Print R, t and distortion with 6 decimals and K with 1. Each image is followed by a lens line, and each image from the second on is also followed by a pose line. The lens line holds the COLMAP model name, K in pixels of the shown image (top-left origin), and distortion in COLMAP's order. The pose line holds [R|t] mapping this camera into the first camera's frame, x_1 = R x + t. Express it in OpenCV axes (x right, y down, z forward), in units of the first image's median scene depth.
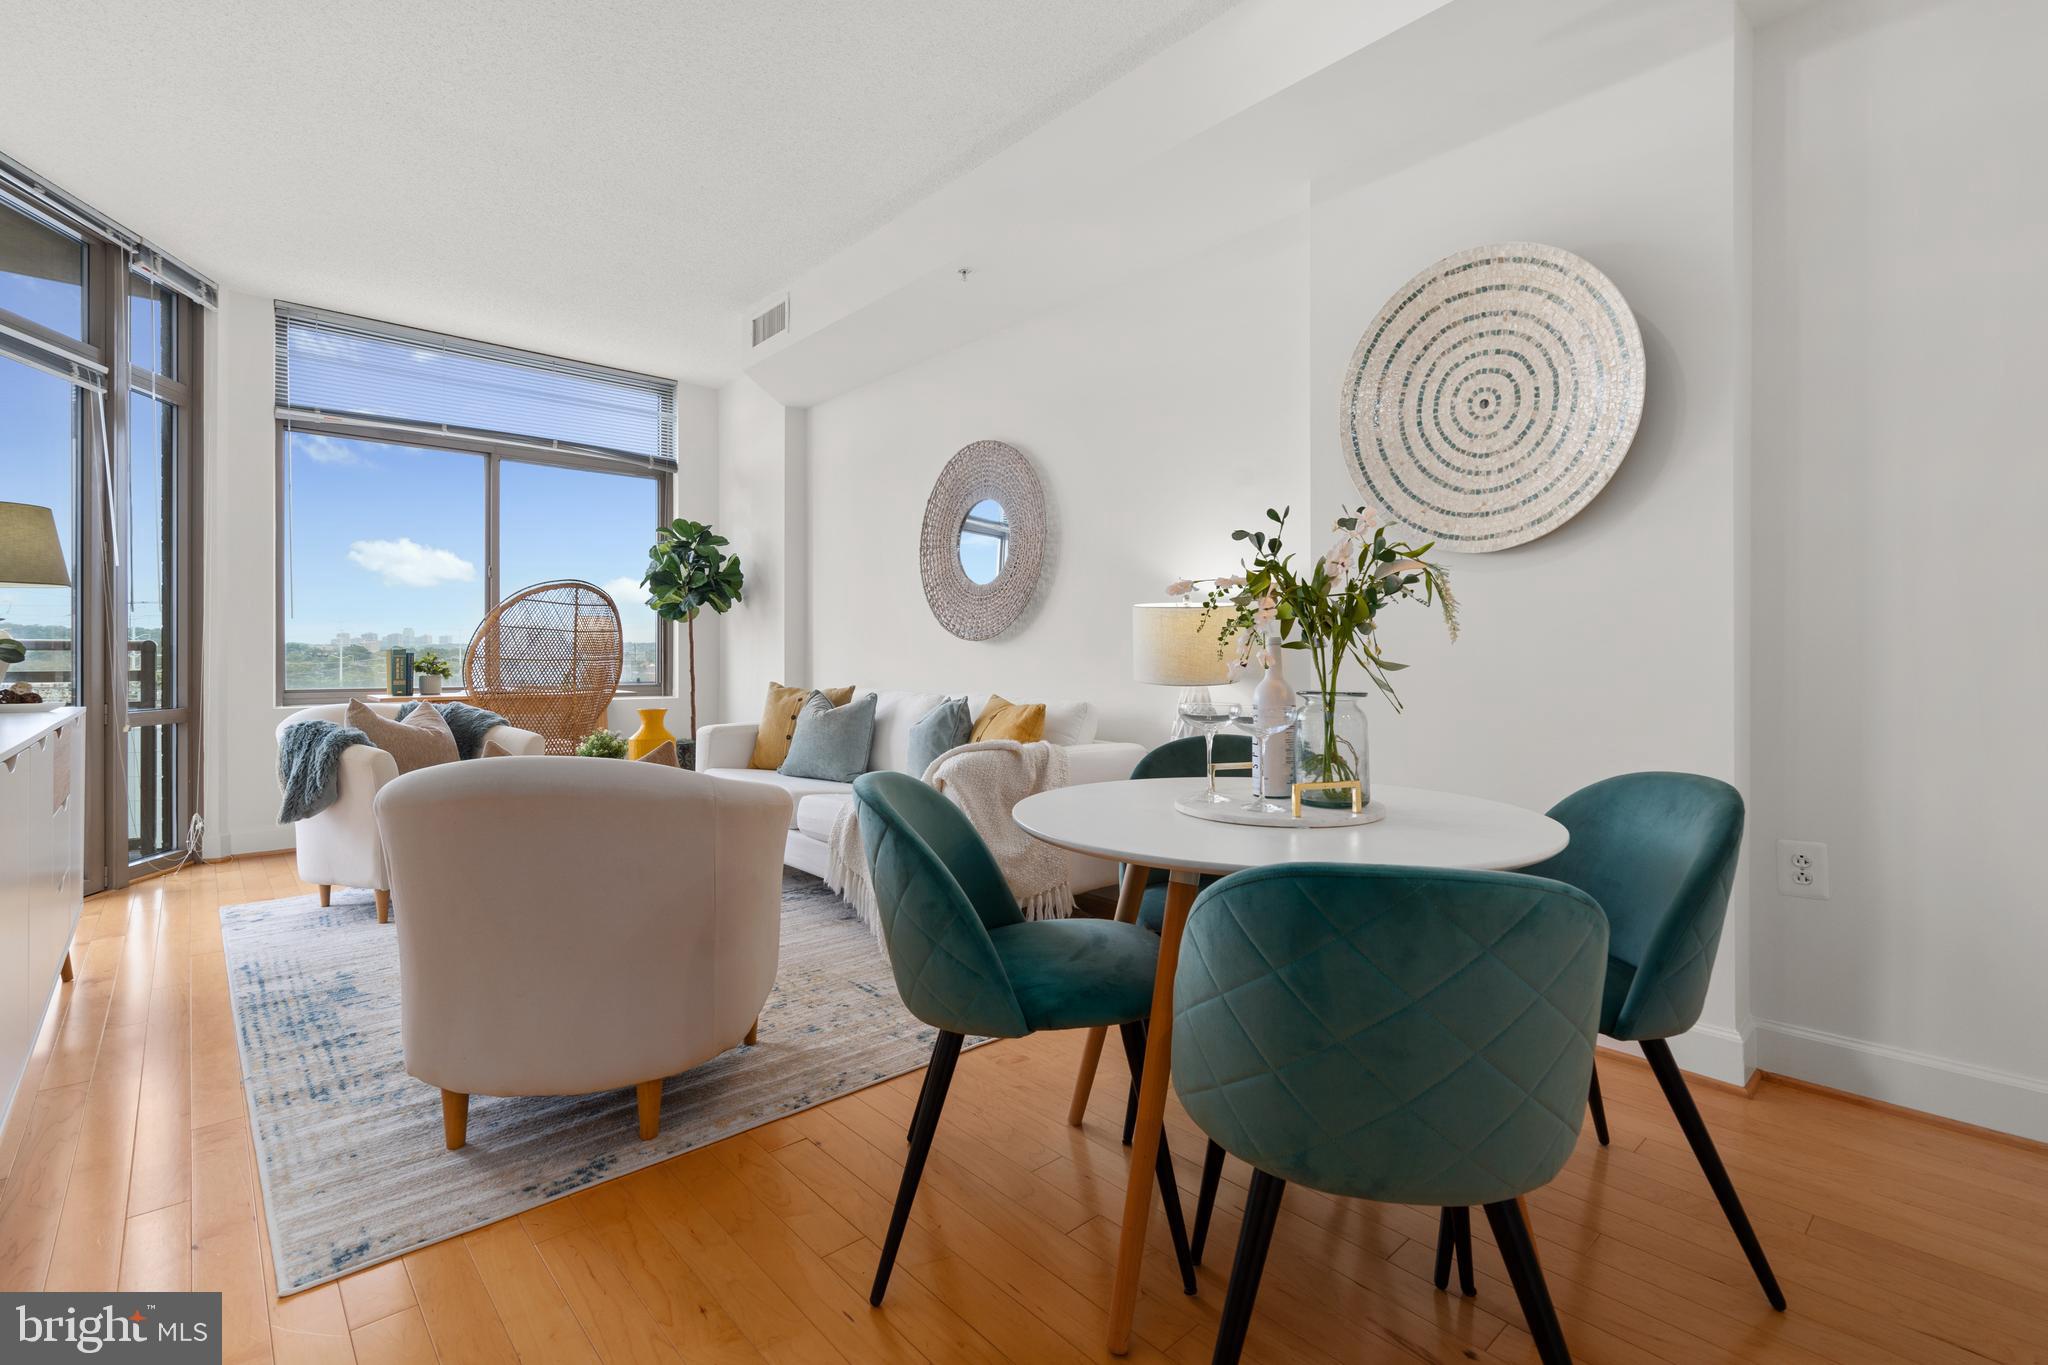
lens RADIAL K [[935.5, 0, 1016.9], [0, 935.5, 657.5], [0, 0, 1]] dist [0.000007, 0.000215]
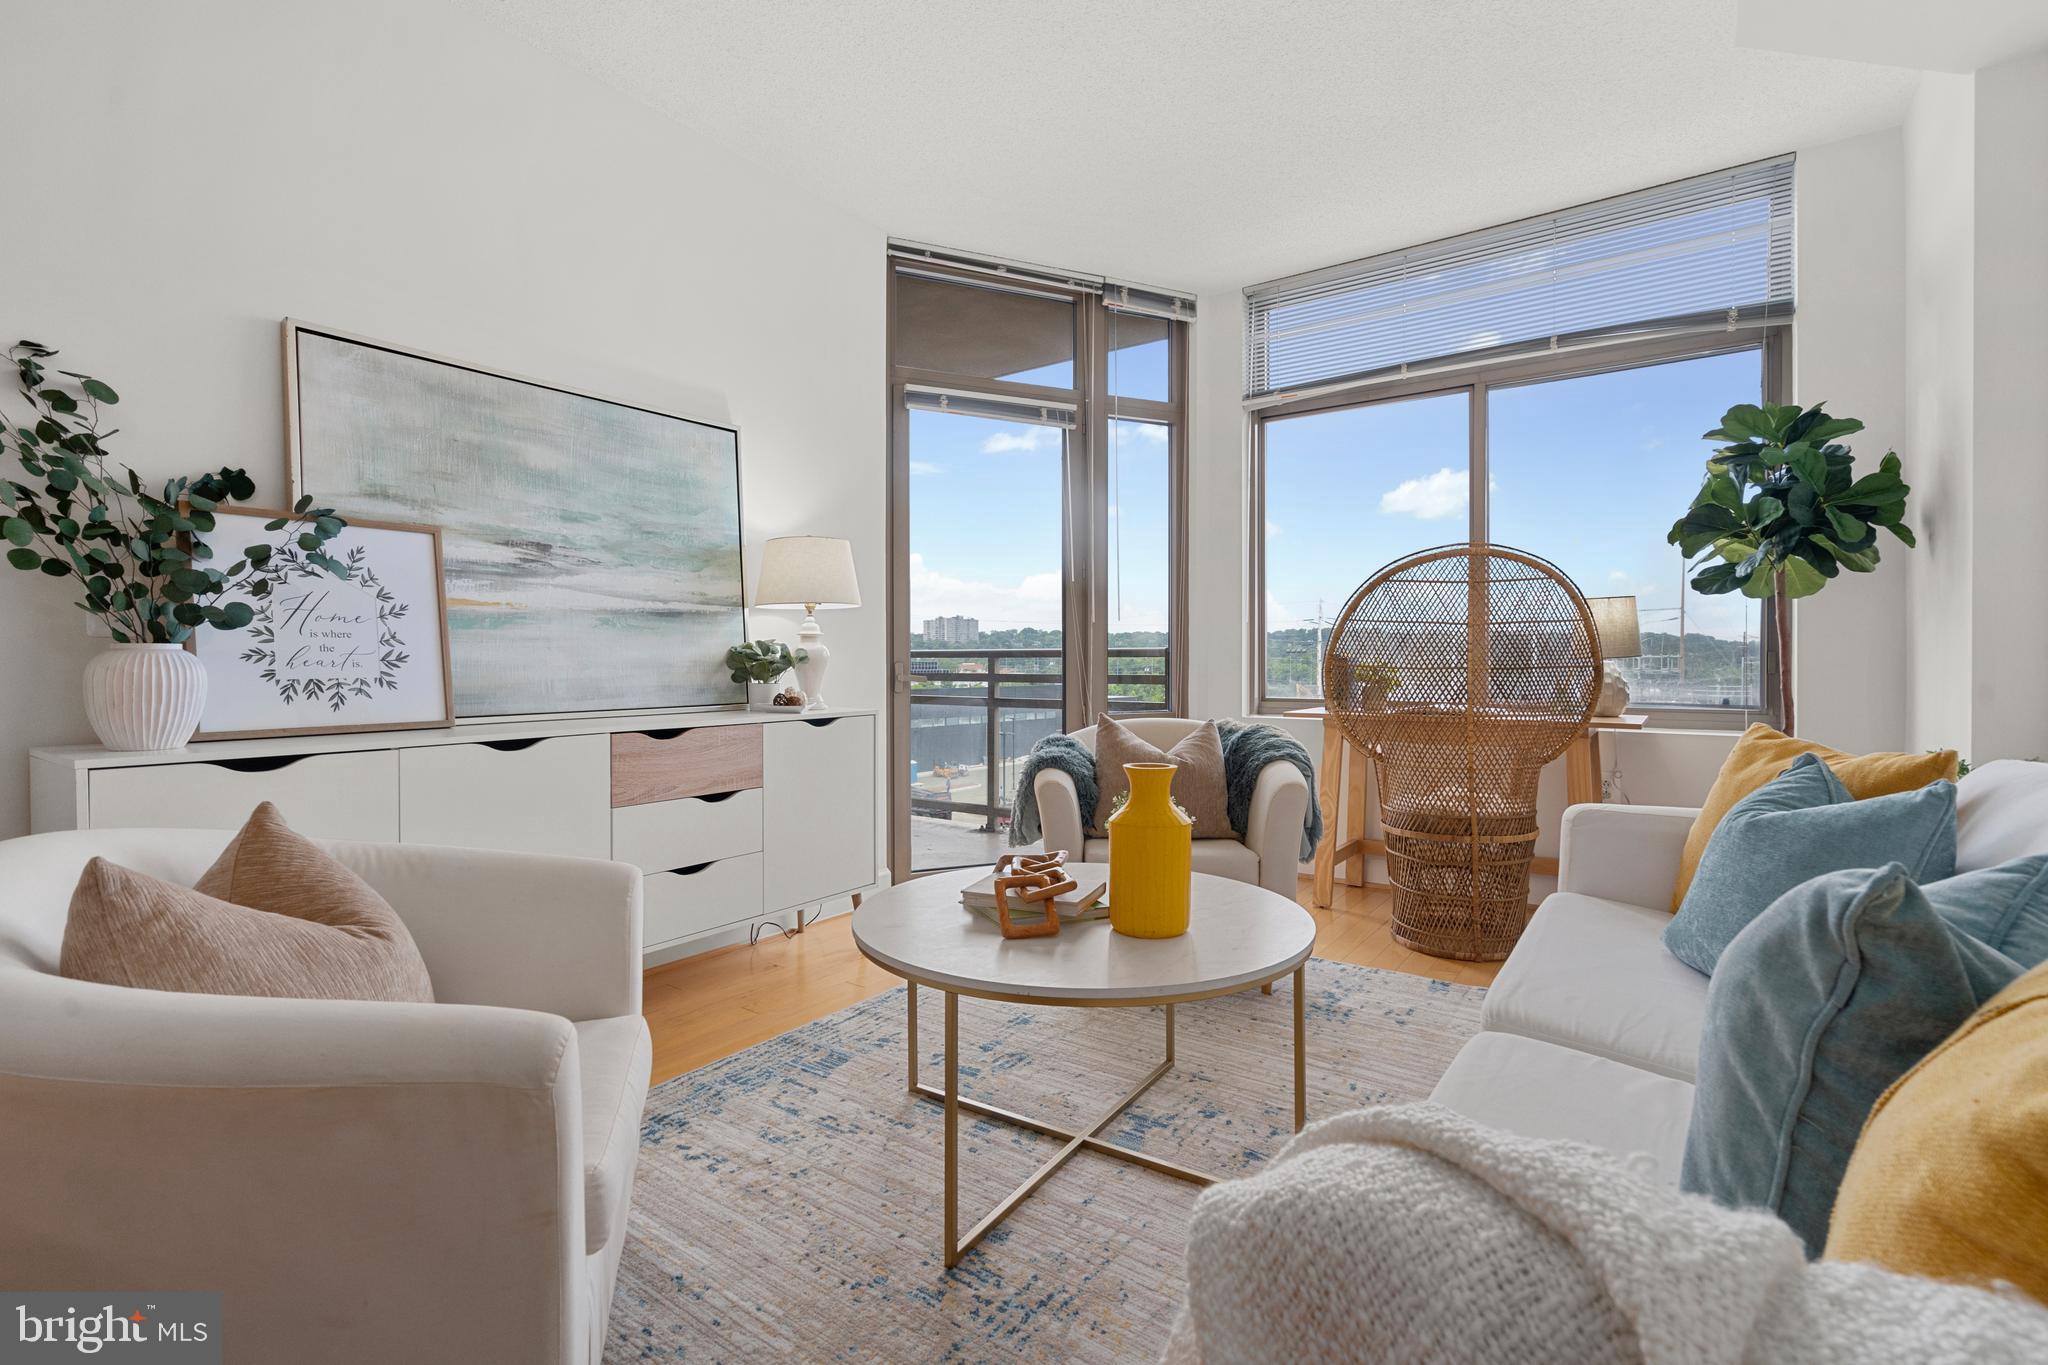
lens RADIAL K [[930.7, 0, 1017.1], [0, 930.7, 653.9], [0, 0, 1]] dist [-0.000837, -0.000443]
pose [[0.211411, -0.007115, -0.977371, 0.097309], [0.001334, 0.999975, -0.006991, -0.003697], [0.977396, 0.000174, 0.211415, 0.680346]]
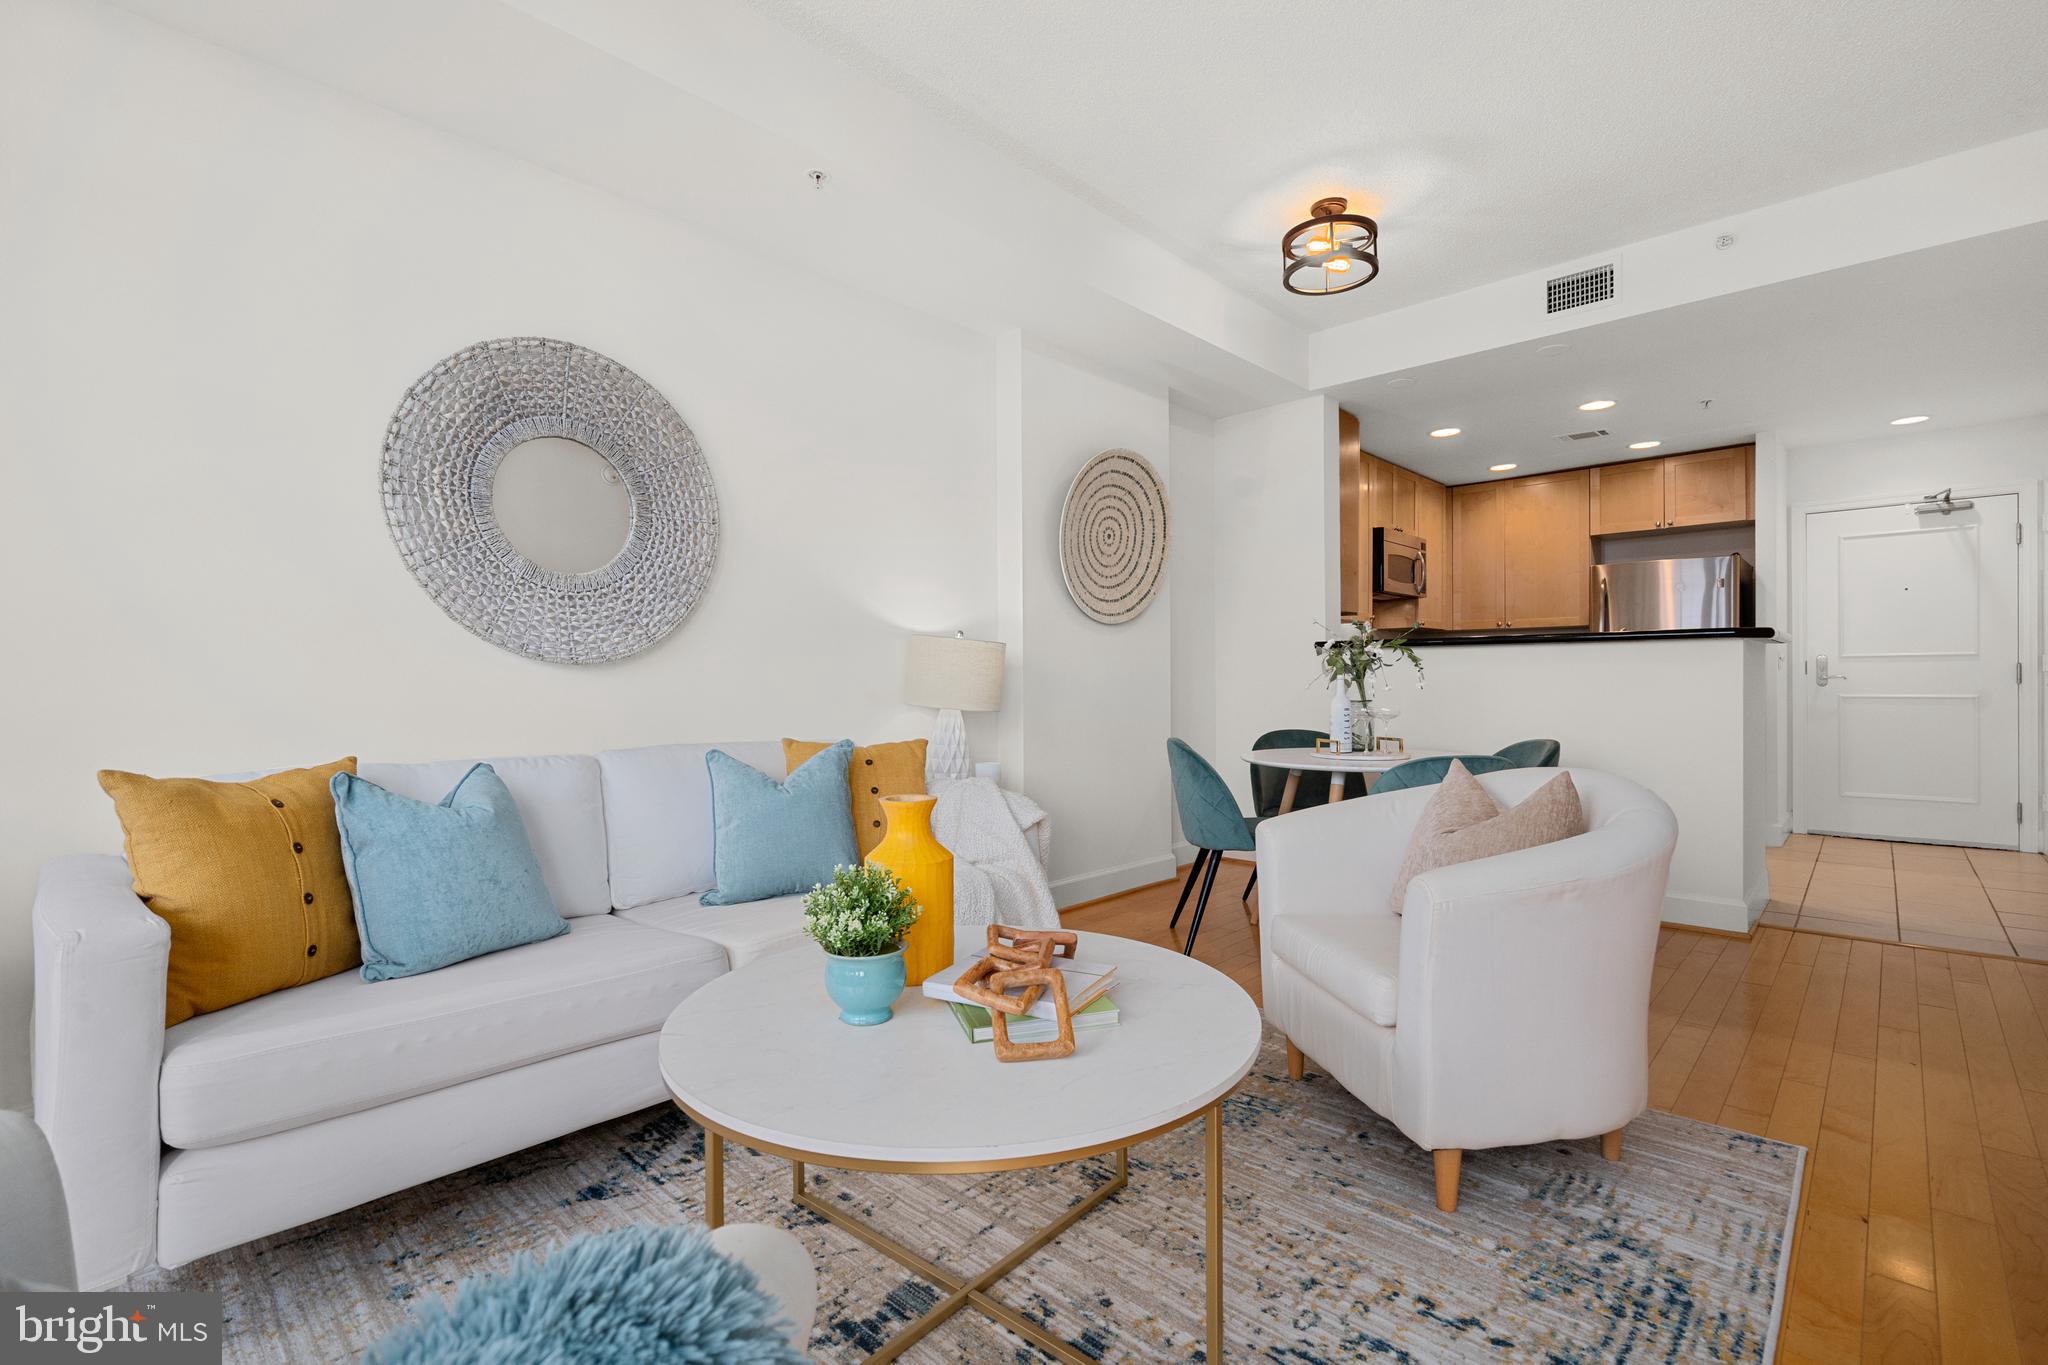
lens RADIAL K [[934.7, 0, 1023.5], [0, 934.7, 685.0], [0, 0, 1]] dist [-0.001789, 0.001443]
pose [[-0.089869, -0.002762, 0.995950, -0.745139], [0.006940, 0.999970, 0.003399, -0.004399], [-0.995929, 0.007217, -0.089847, 0.823997]]
